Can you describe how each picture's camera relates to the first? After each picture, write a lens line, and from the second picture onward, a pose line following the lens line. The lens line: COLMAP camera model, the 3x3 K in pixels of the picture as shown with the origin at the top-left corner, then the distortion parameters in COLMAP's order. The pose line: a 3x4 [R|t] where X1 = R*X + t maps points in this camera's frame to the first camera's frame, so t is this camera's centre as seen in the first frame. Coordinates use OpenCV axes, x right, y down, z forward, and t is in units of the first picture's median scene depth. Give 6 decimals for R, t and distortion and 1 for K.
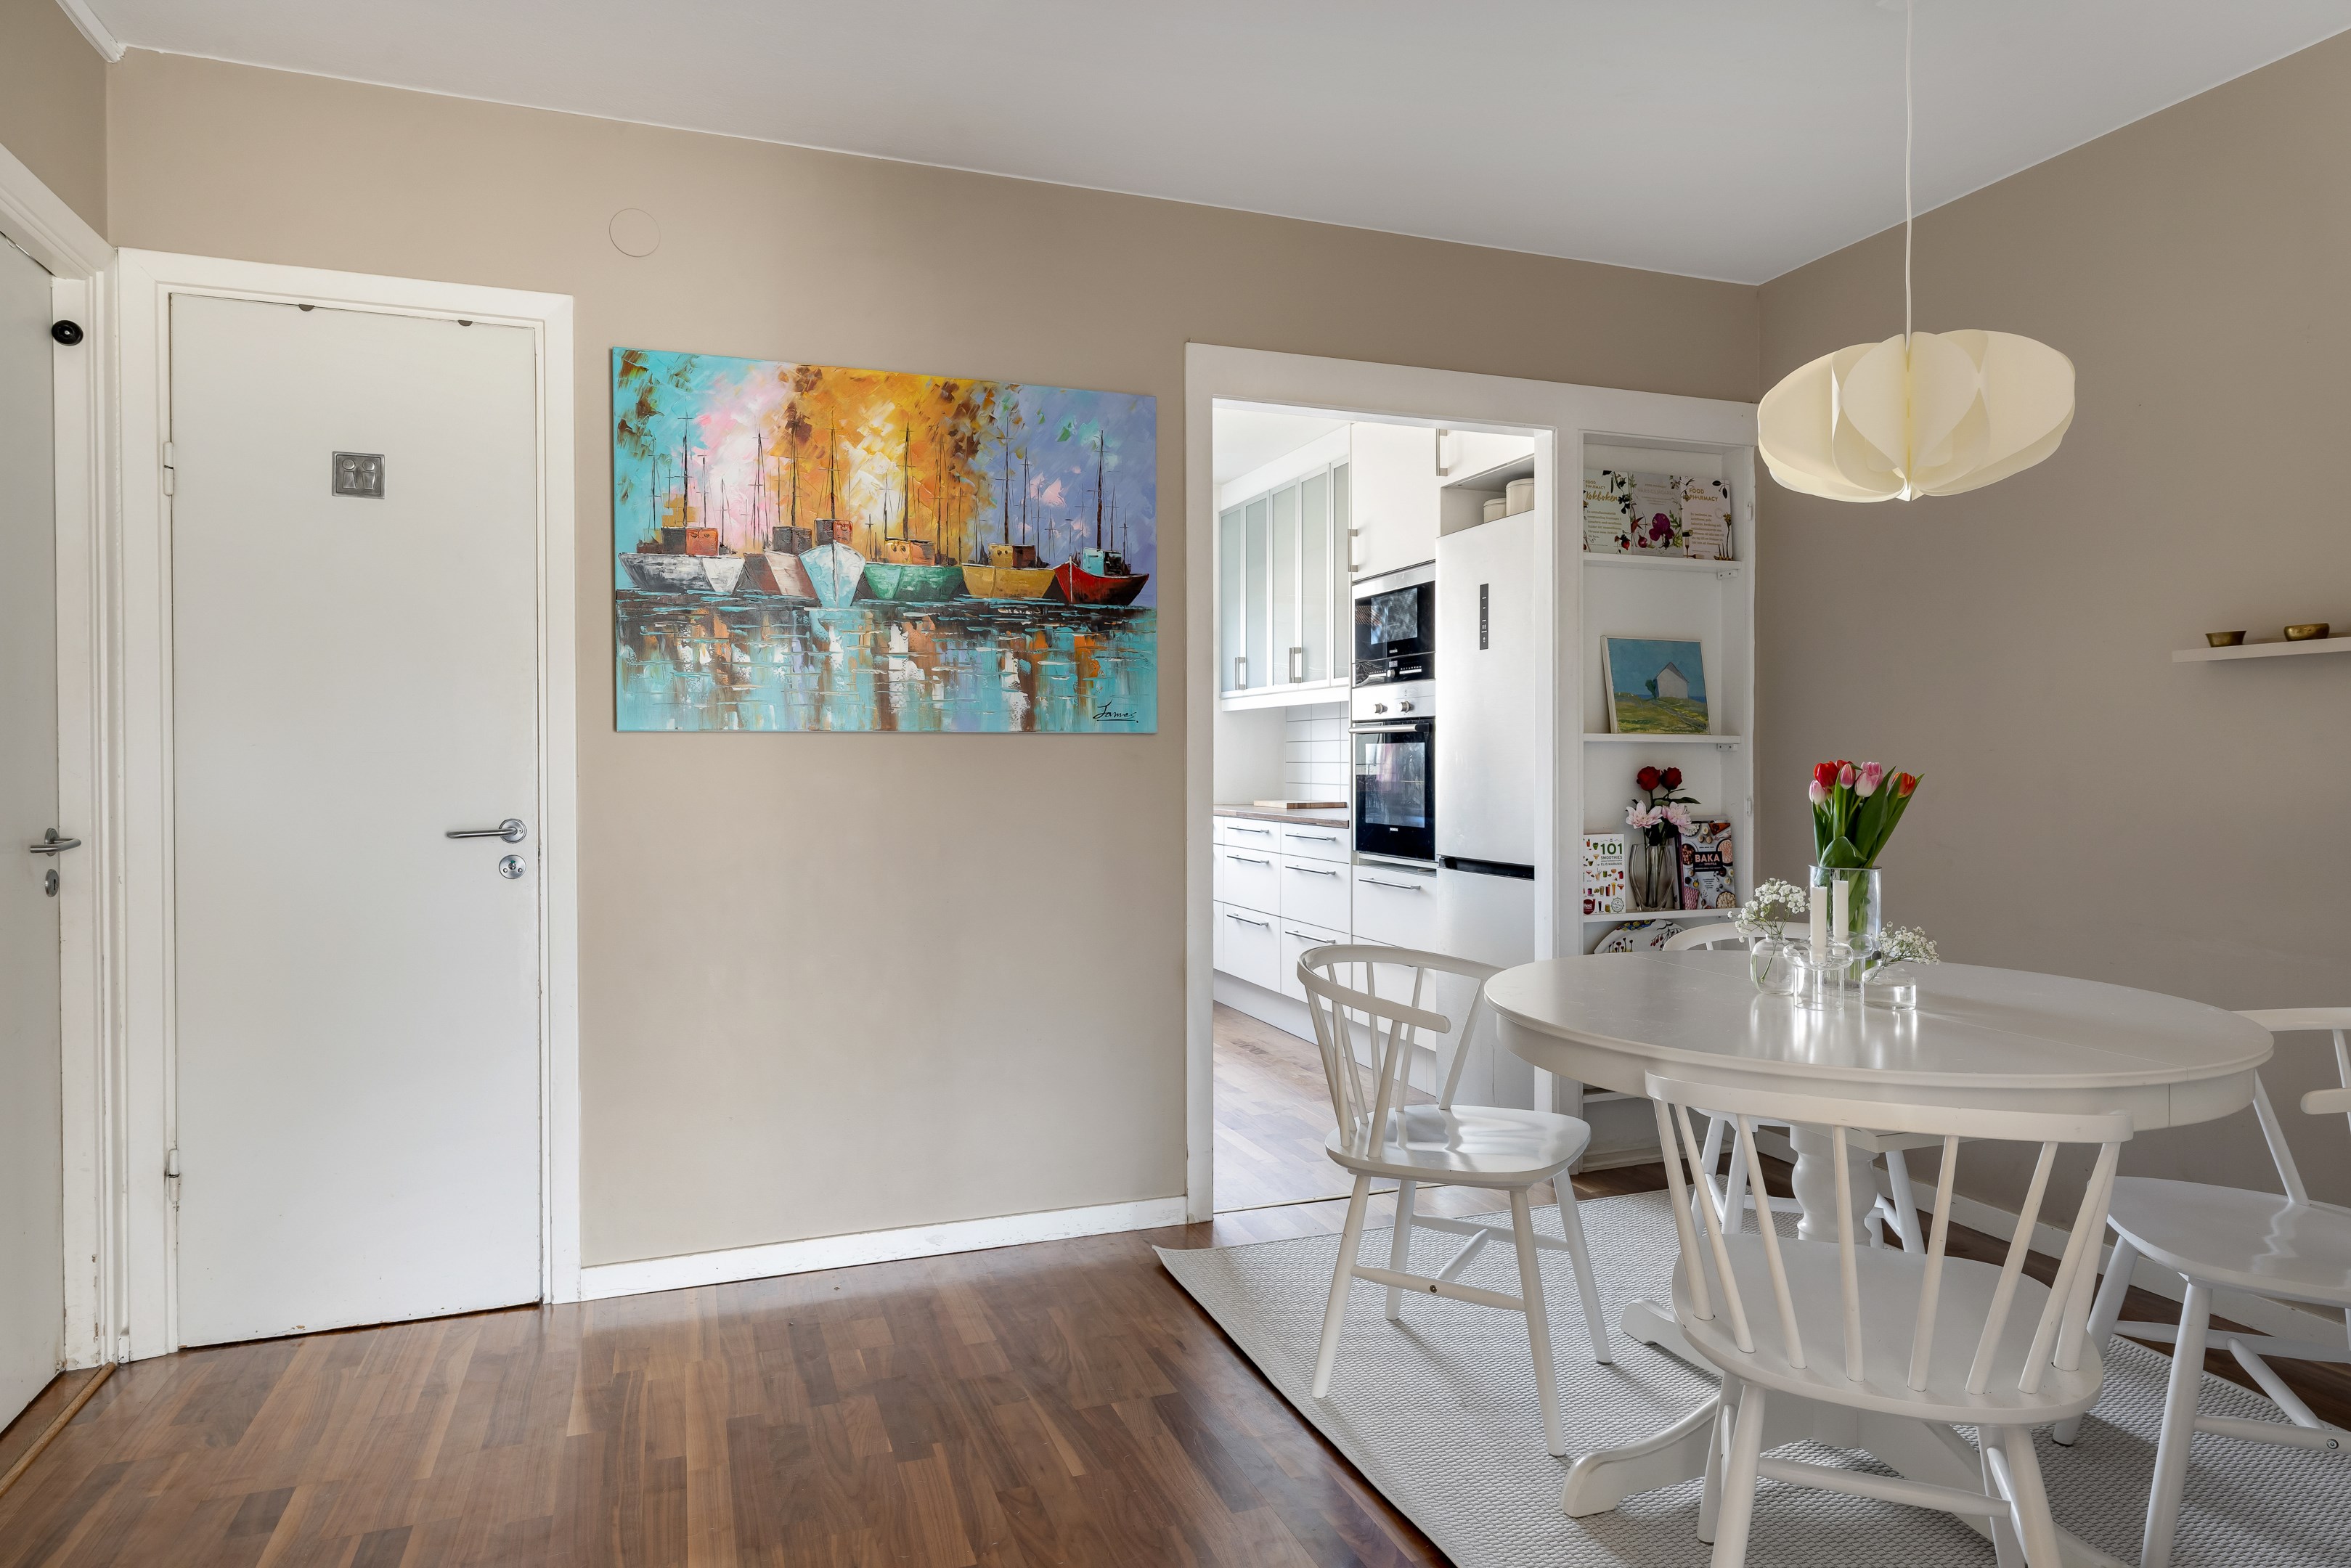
lens RADIAL K [[1382.2, 0, 1171.2], [0, 1382.2, 781.1], [0, 0, 1]] dist [0.002459, -0.000379]
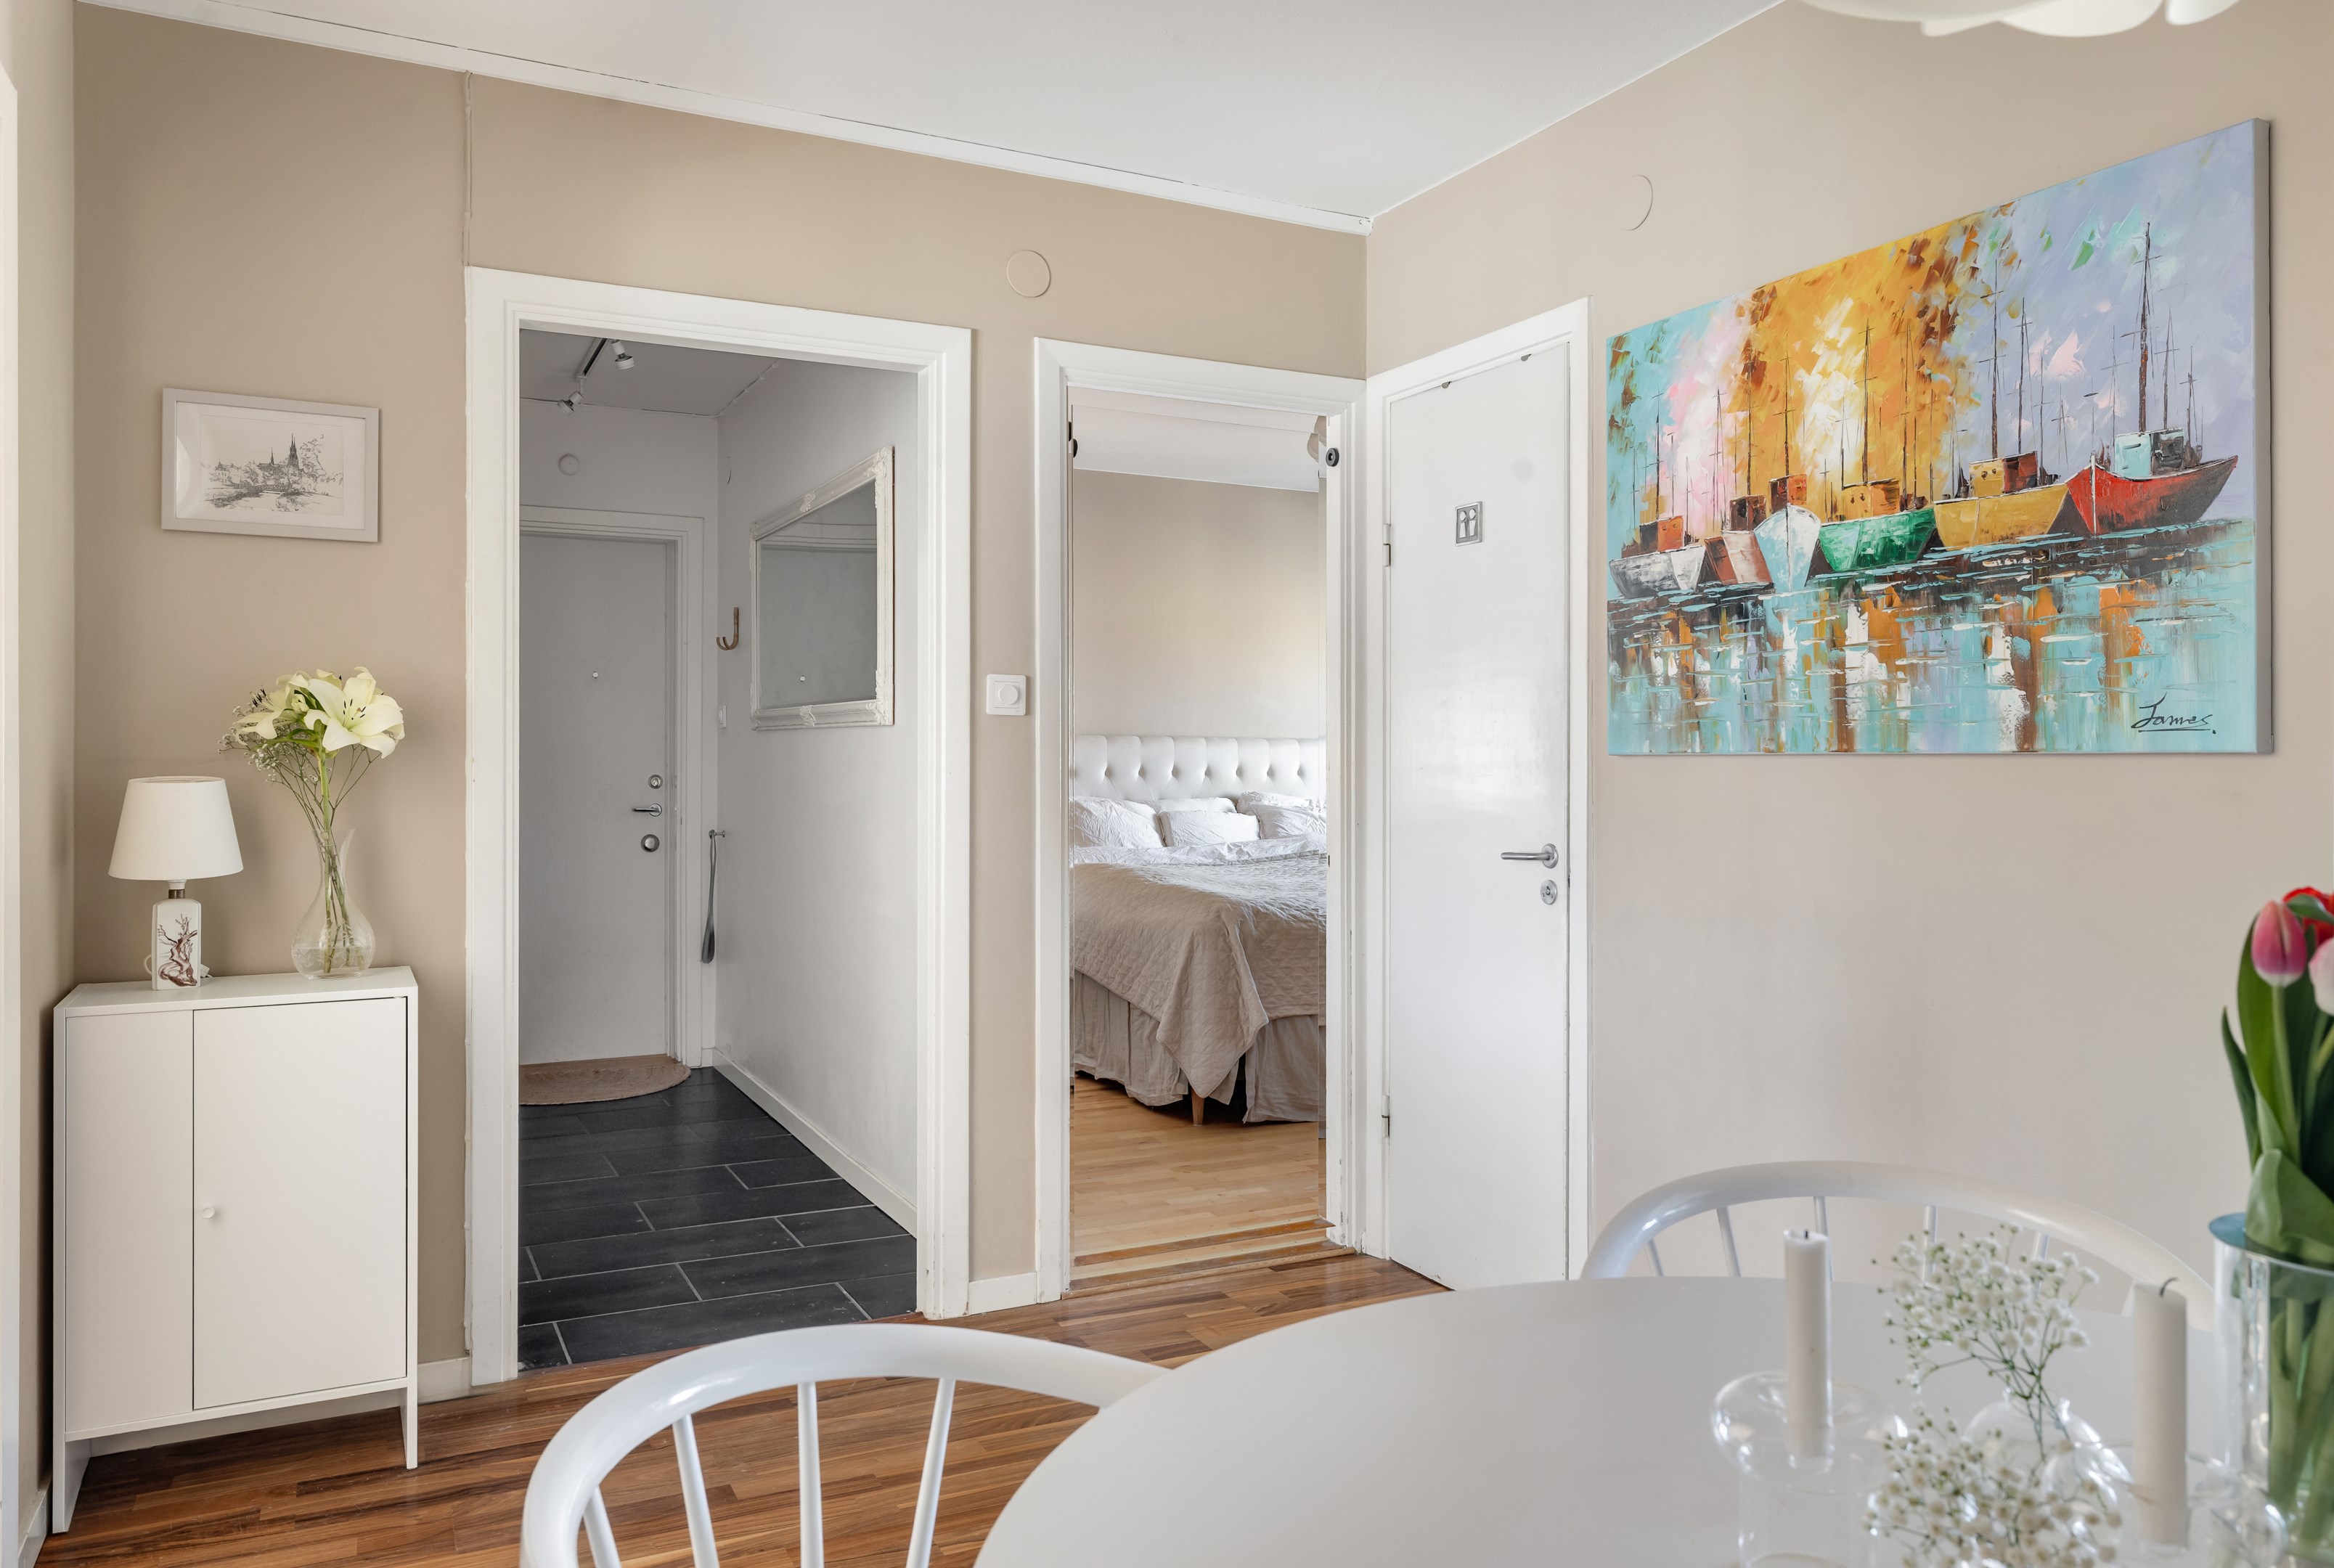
lens RADIAL K [[1640.6, 0, 1189.9], [0, 1640.6, 770.0], [0, 0, 1]] dist [0.008166, 0.003661]
pose [[0.118629, 0.008347, -0.992904, 0.613504], [-0.019197, 0.999797, 0.006112, -0.025892], [0.992753, 0.018336, 0.118766, 0.561803]]
